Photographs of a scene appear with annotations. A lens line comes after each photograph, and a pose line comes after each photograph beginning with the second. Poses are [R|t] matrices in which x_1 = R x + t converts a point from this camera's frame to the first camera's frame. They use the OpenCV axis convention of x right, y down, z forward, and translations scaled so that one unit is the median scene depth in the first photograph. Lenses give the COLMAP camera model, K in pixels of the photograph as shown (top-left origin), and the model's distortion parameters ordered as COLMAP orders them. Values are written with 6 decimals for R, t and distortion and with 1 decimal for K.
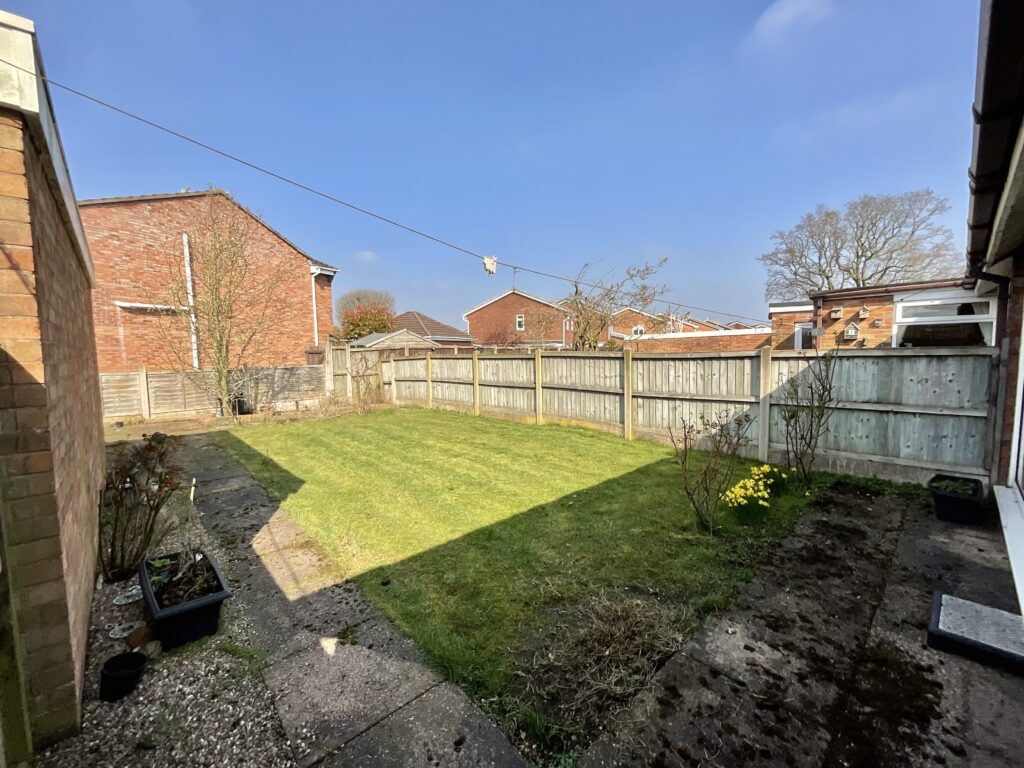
lens RADIAL K [[417.9, 0, 508.2], [0, 417.9, 384.4], [0, 0, 1]] dist [0.004687, -0.005300]
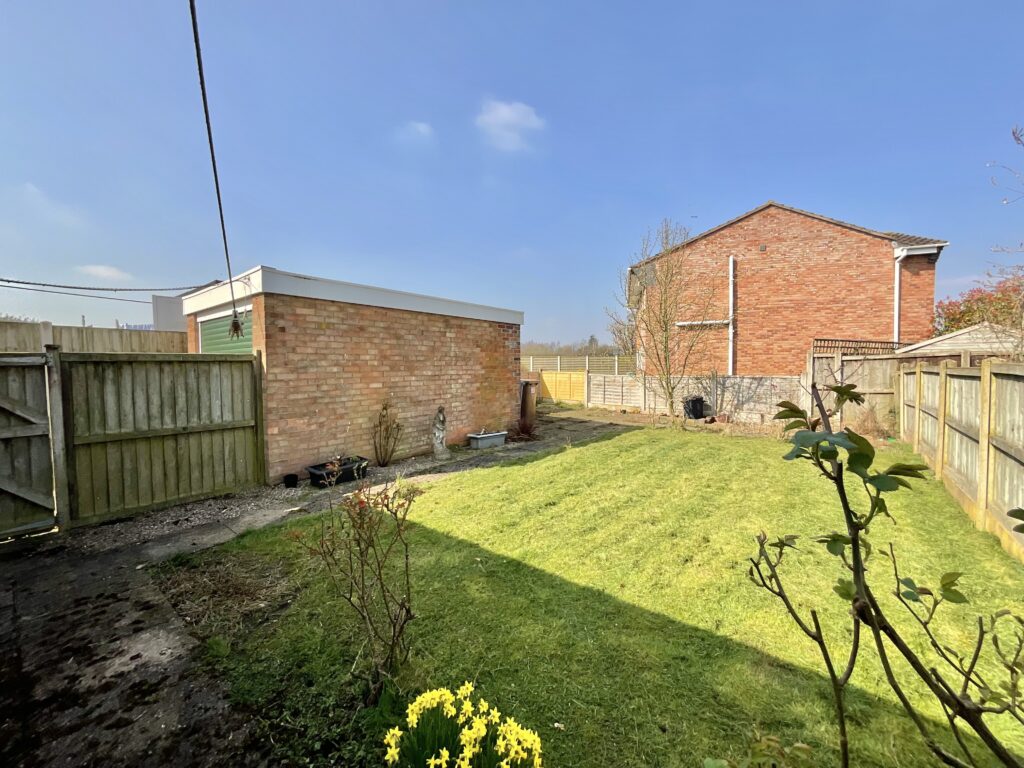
lens RADIAL K [[417.9, 0, 514.6], [0, 417.9, 381.9], [0, 0, 1]] dist [0.004687, -0.005300]
pose [[0.142139, 0.054100, -0.988367, 0.317784], [-0.074431, 0.996263, 0.043828, -0.030390], [0.987044, 0.067335, 0.145635, 0.324540]]
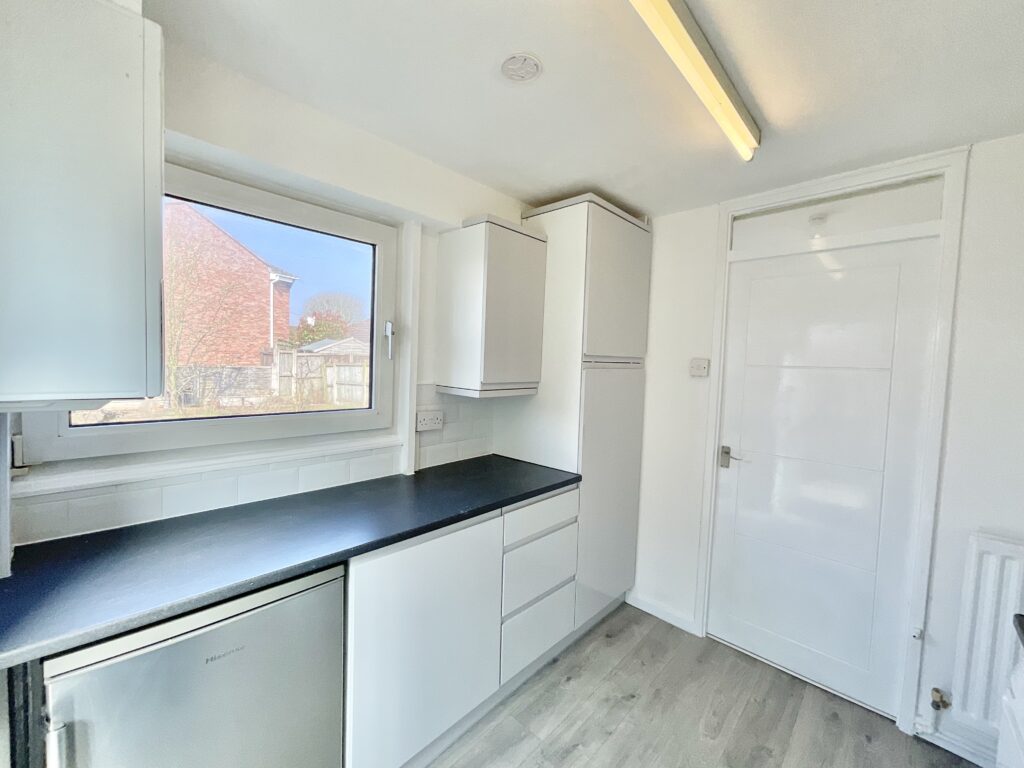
lens RADIAL K [[417.9, 0, 516.6], [0, 417.9, 384.2], [0, 0, 1]] dist [0.004687, -0.005300]
pose [[0.995786, 0.049681, 0.077086, 0.132852], [-0.047639, 0.998469, -0.028103, 0.000445], [-0.078365, 0.024312, 0.996628, -0.165734]]
